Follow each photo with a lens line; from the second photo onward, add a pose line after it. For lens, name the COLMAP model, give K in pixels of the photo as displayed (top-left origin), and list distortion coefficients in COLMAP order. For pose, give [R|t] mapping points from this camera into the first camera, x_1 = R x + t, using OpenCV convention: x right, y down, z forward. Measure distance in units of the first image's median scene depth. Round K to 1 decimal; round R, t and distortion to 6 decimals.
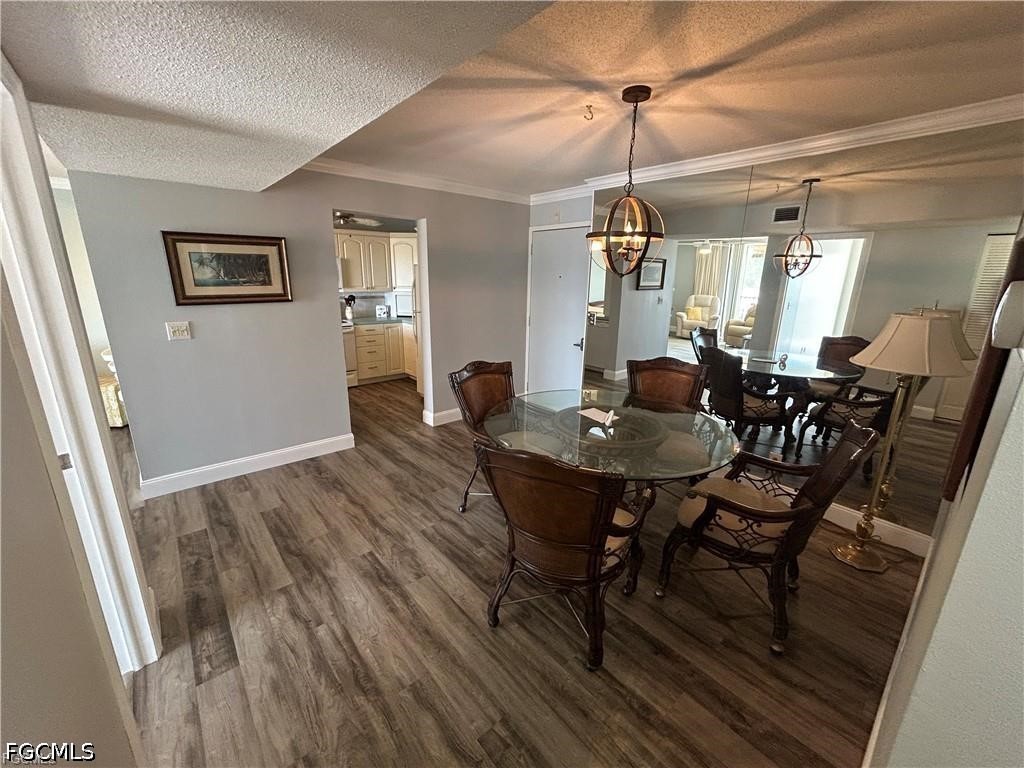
lens RADIAL K [[412.9, 0, 508.5], [0, 412.9, 384.2], [0, 0, 1]] dist [-0.000259, 0.000678]
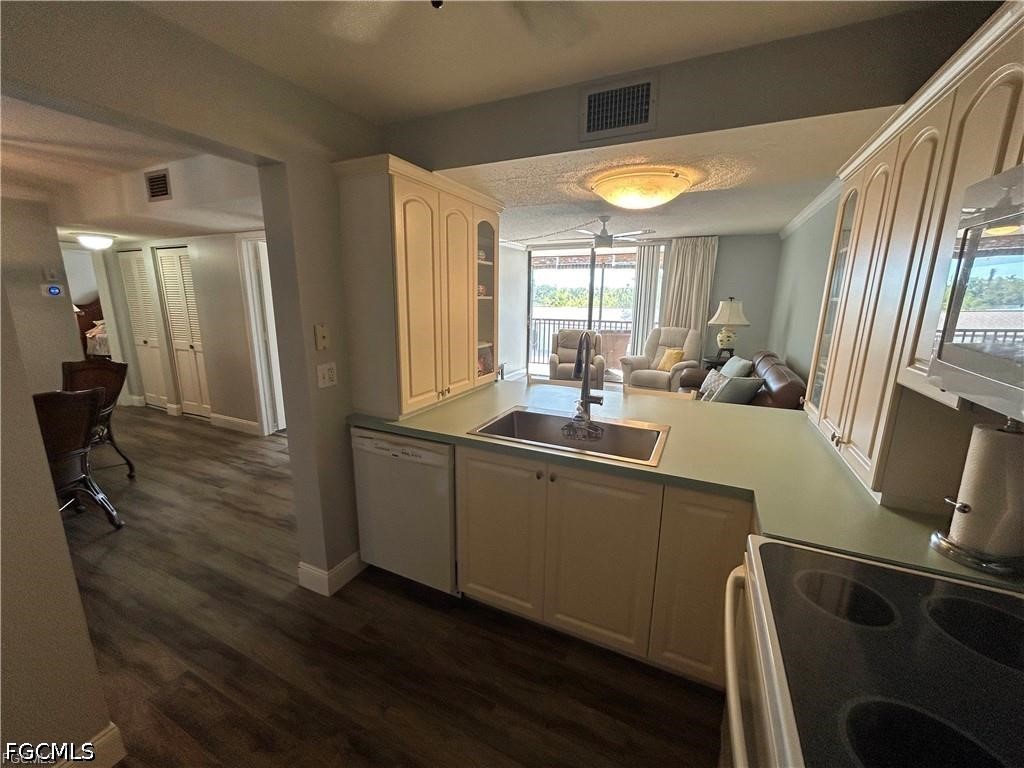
lens RADIAL K [[412.9, 0, 508.5], [0, 412.9, 384.2], [0, 0, 1]] dist [-0.000259, 0.000678]
pose [[-0.917019, 0.062905, -0.393851, -0.814072], [-0.123602, 0.894048, 0.430582, -0.721737], [0.379208, 0.443532, -0.812084, 2.749153]]
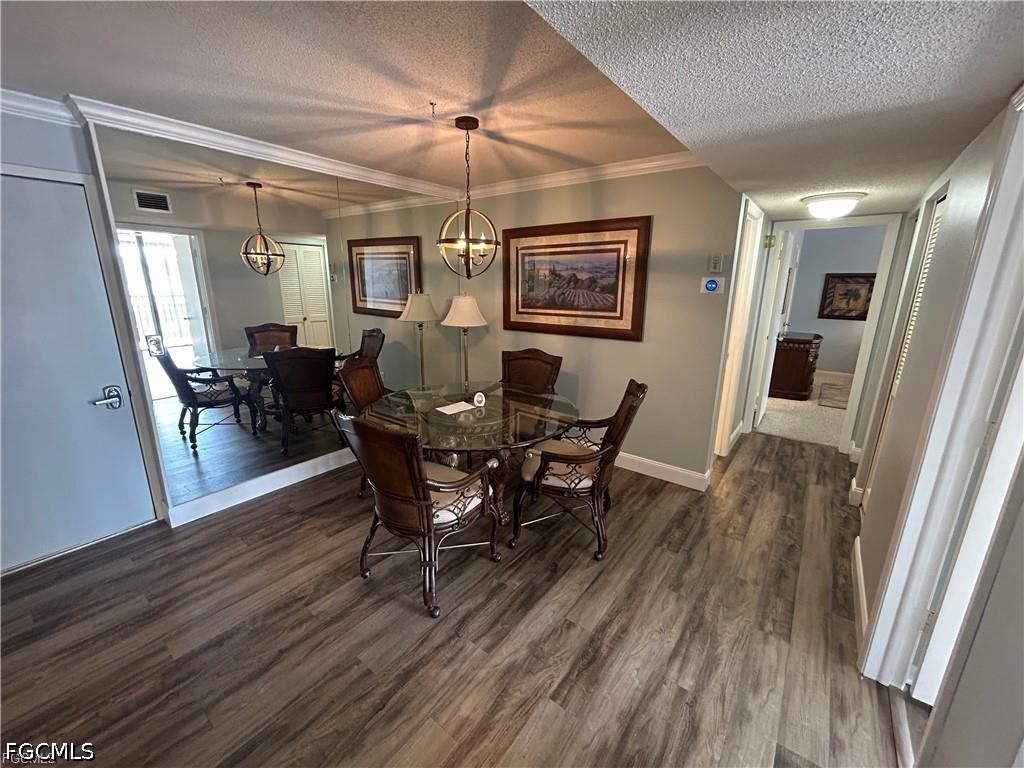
lens RADIAL K [[412.9, 0, 508.5], [0, 412.9, 384.2], [0, 0, 1]] dist [-0.000259, 0.000678]
pose [[-0.202641, -0.255368, 0.945370, -0.967139], [0.242645, 0.922199, 0.301120, -0.323579], [-0.948715, 0.290408, -0.124912, 1.188938]]
